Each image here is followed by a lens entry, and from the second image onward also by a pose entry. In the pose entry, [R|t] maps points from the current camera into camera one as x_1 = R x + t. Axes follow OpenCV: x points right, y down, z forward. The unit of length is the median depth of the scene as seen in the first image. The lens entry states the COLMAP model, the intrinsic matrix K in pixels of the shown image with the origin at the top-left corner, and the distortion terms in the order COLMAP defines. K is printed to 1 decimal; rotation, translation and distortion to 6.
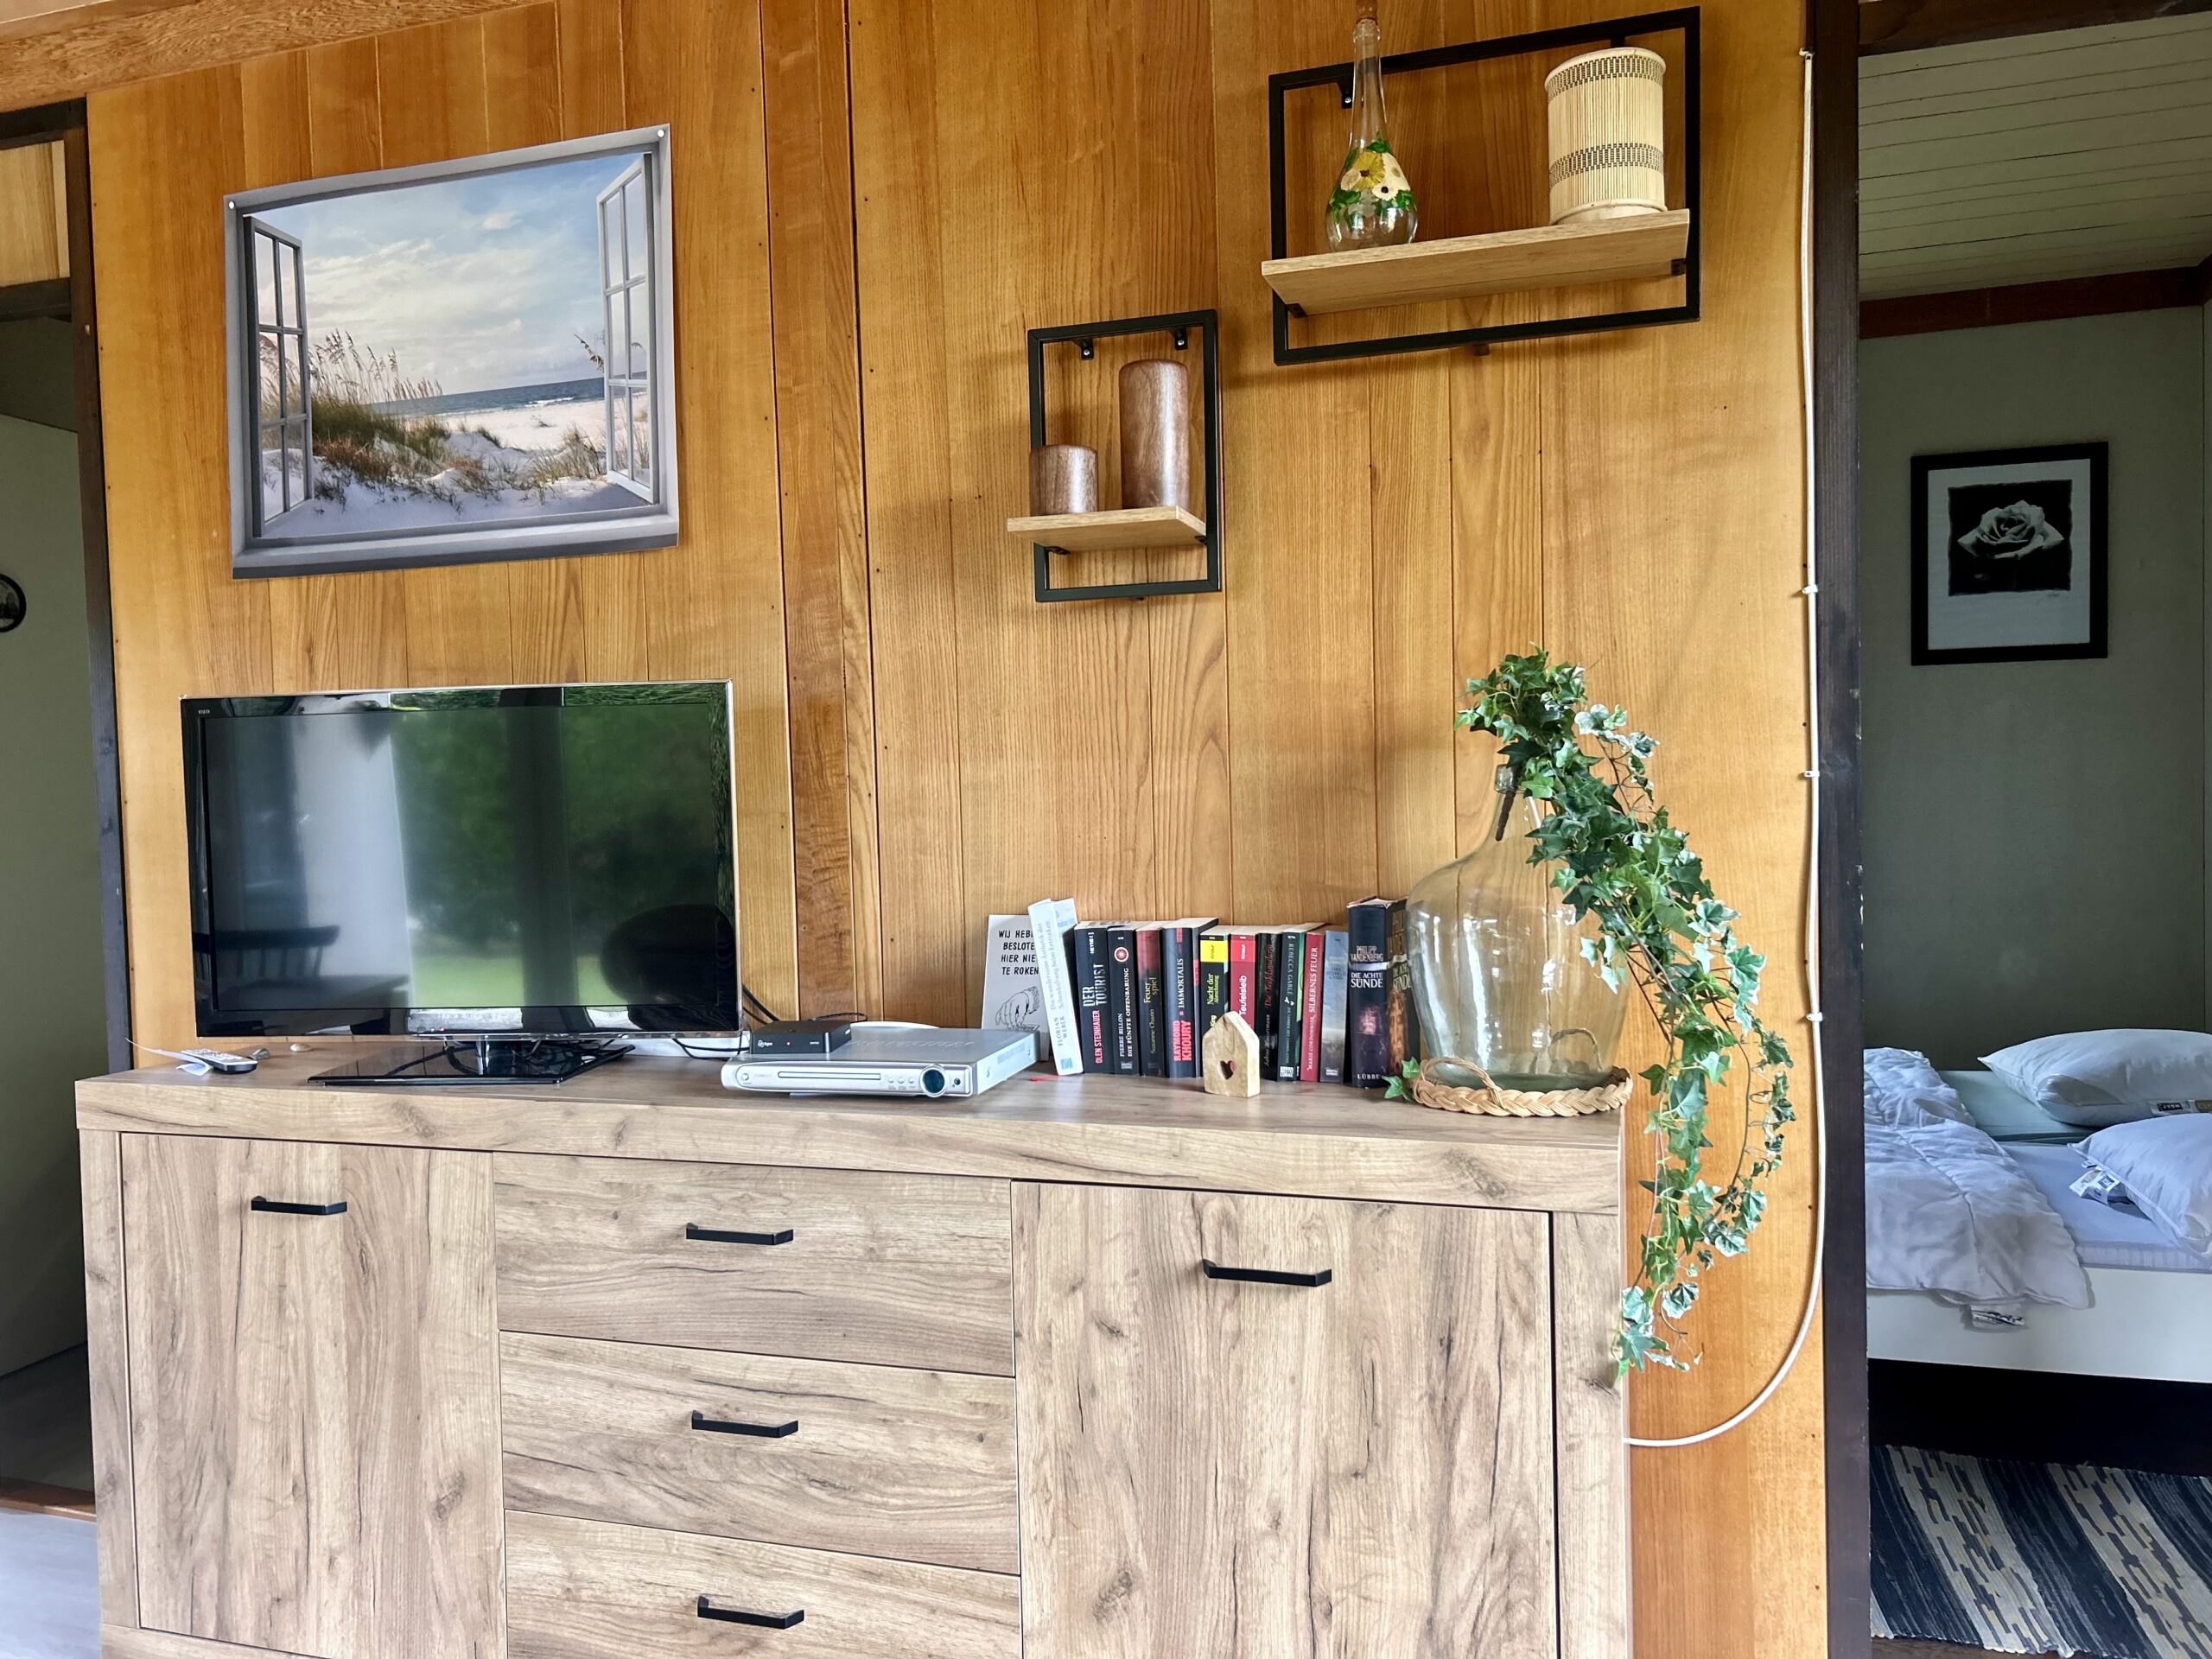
lens RADIAL K [[1653.9, 0, 1093.2], [0, 1653.9, 825.8], [0, 0, 1]] dist [0.033163, -0.041490]
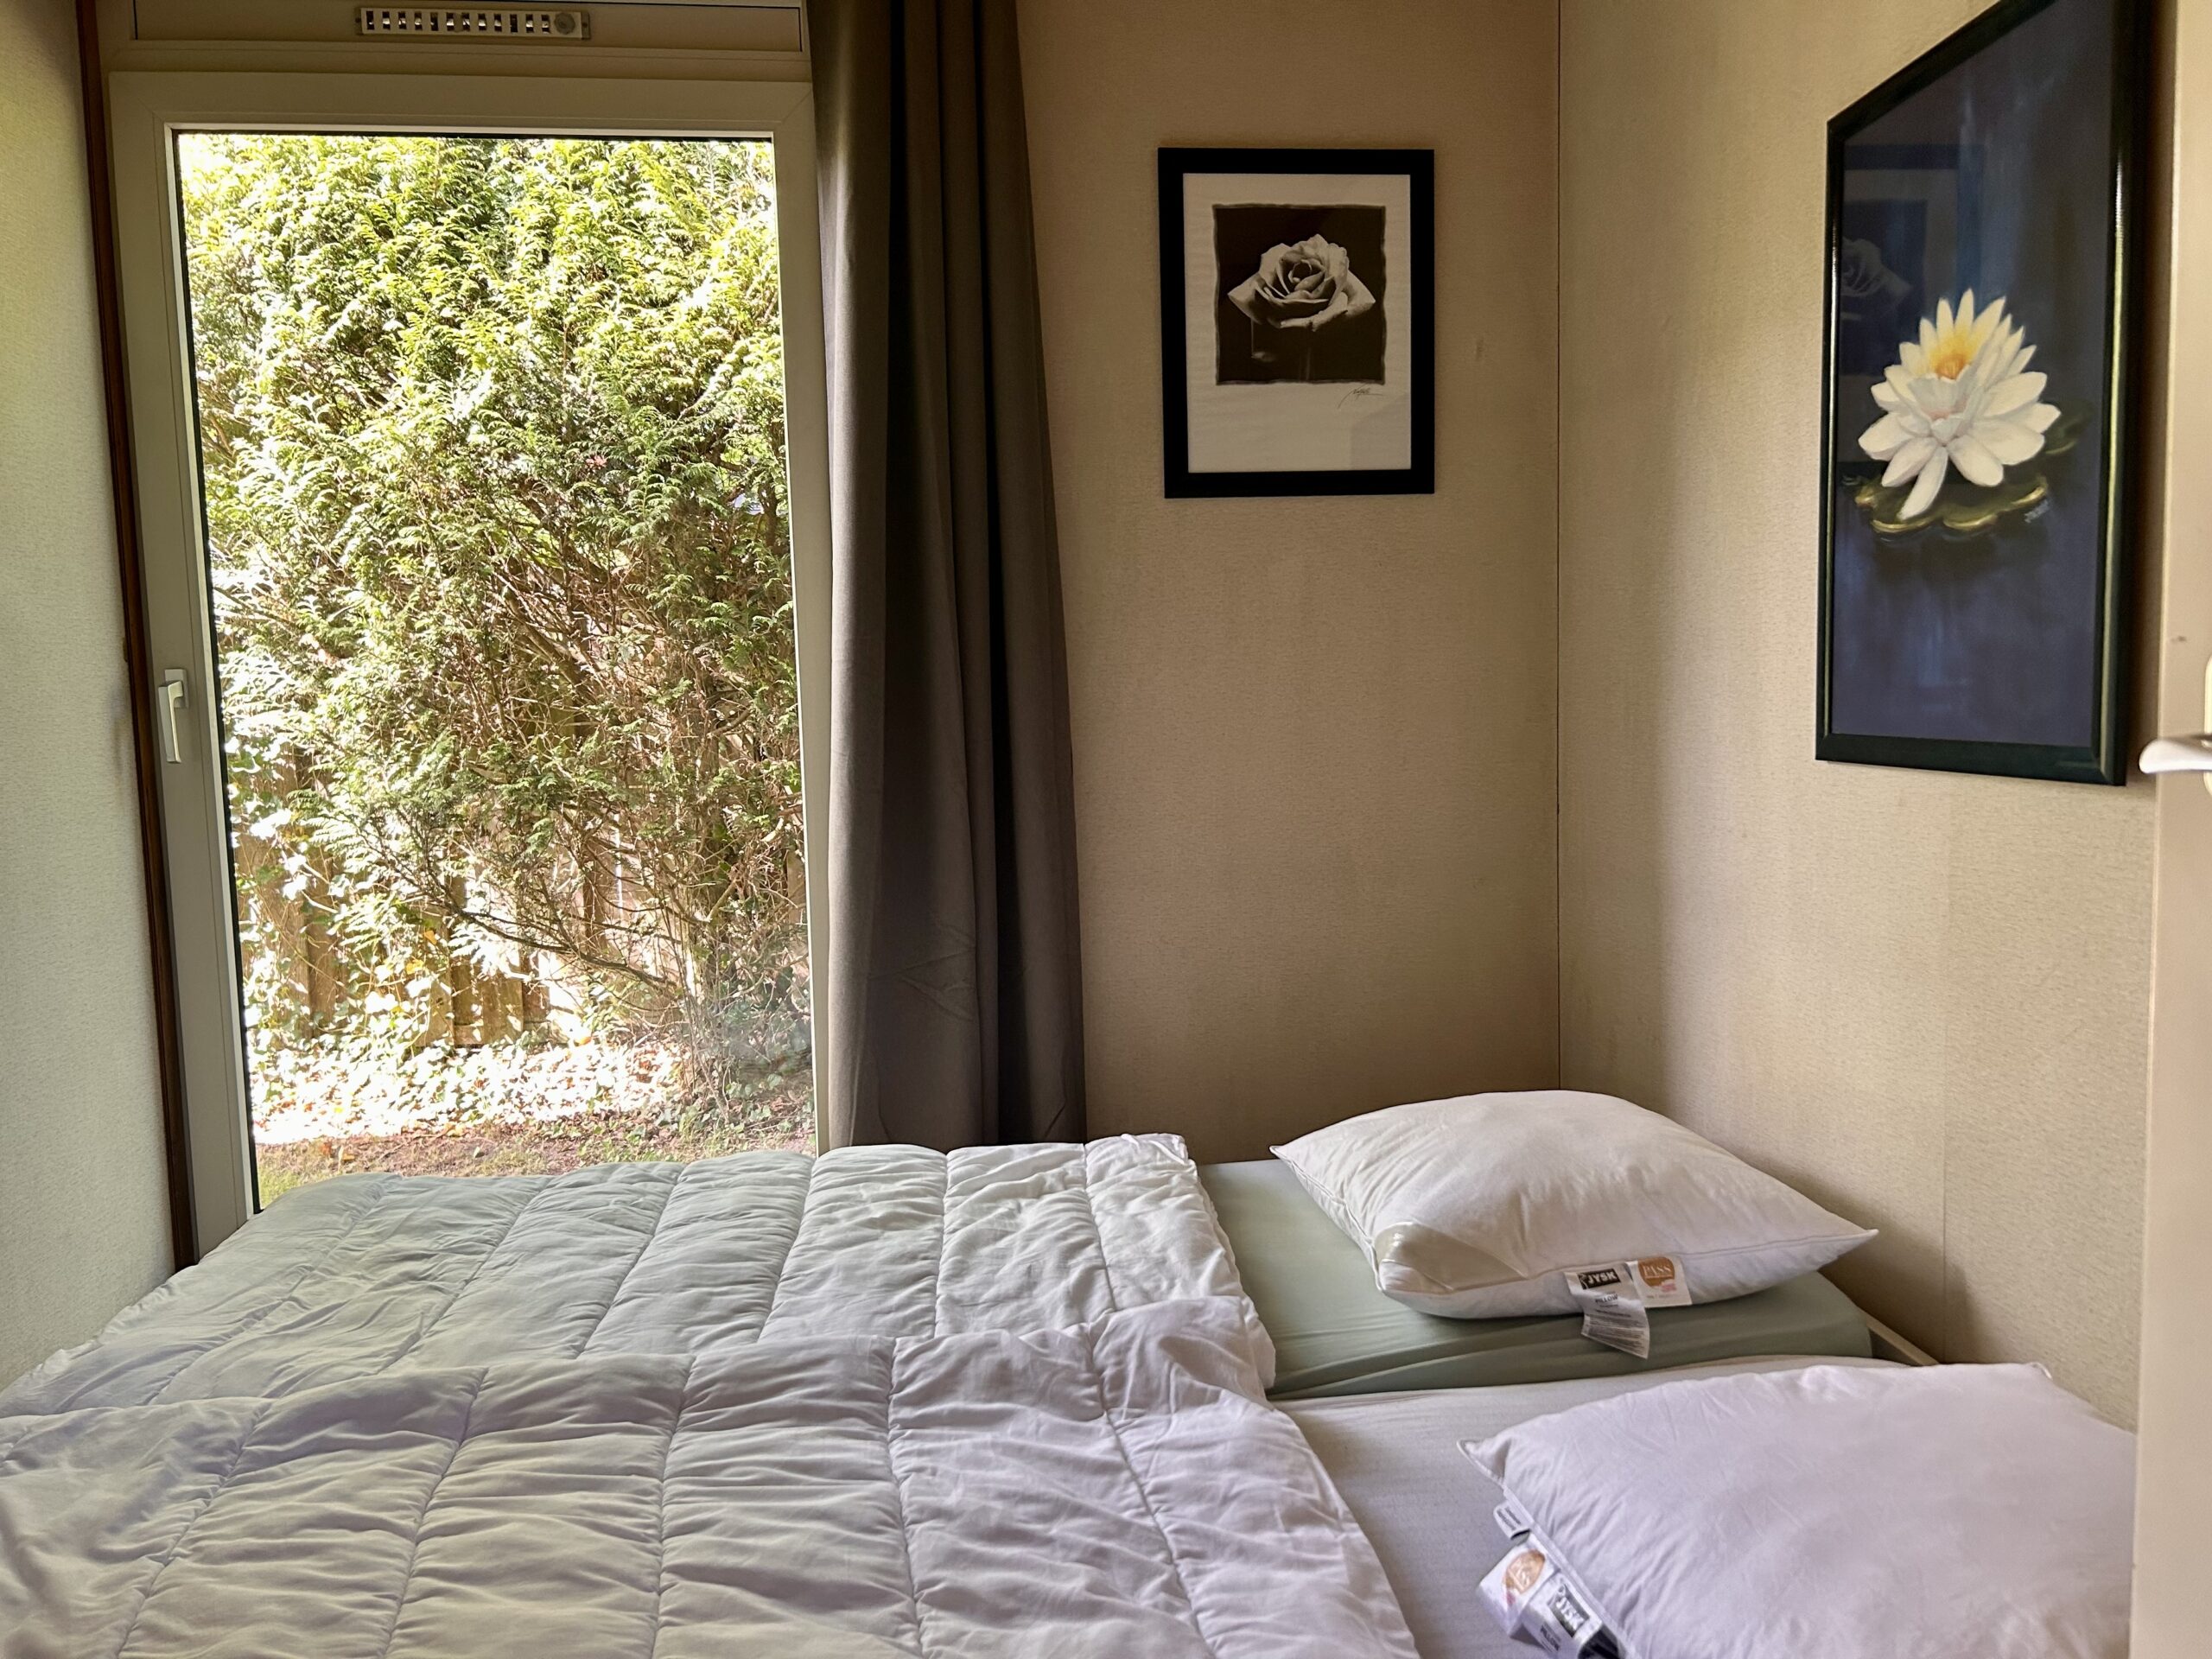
lens RADIAL K [[1653.9, 0, 1110.3], [0, 1653.9, 834.4], [0, 0, 1]] dist [0.033163, -0.041490]
pose [[0.918825, -0.034056, 0.393193, 0.230398], [0.016823, 0.998744, 0.047195, 0.000561], [-0.394306, -0.036749, 0.918244, 0.444628]]
